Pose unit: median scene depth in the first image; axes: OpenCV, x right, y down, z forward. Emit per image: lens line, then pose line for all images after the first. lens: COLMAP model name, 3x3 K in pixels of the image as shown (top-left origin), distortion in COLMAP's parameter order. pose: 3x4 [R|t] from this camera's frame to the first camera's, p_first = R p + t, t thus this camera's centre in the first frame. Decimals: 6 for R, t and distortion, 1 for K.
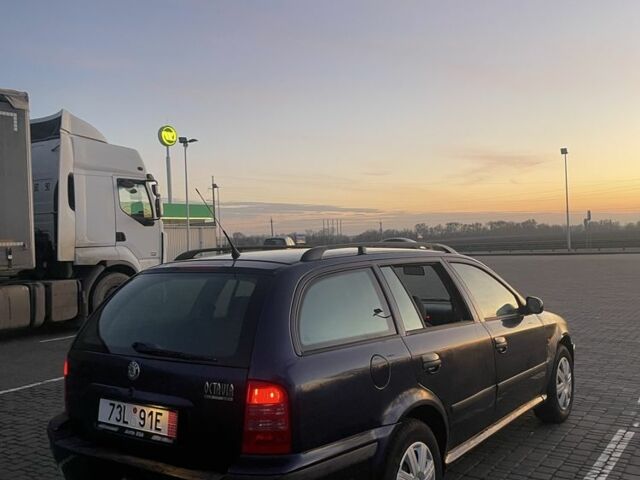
lens RADIAL K [[646.7, 0, 316.7], [0, 646.7, 233.9], [0, 0, 1]] dist [0.056941, 0.000000]
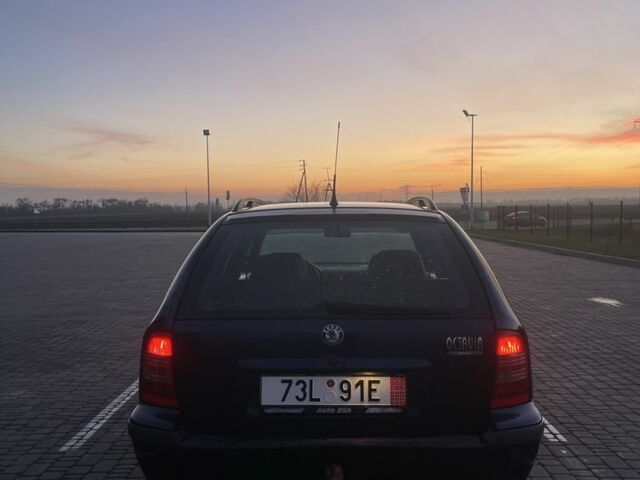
lens RADIAL K [[646.7, 0, 311.0], [0, 646.7, 261.5], [0, 0, 1]] dist [0.056941, 0.000000]
pose [[0.822823, -0.018590, 0.567994, -0.690585], [-0.023341, 0.997516, 0.066460, 0.060510], [-0.567819, -0.067942, 0.820345, 0.331356]]
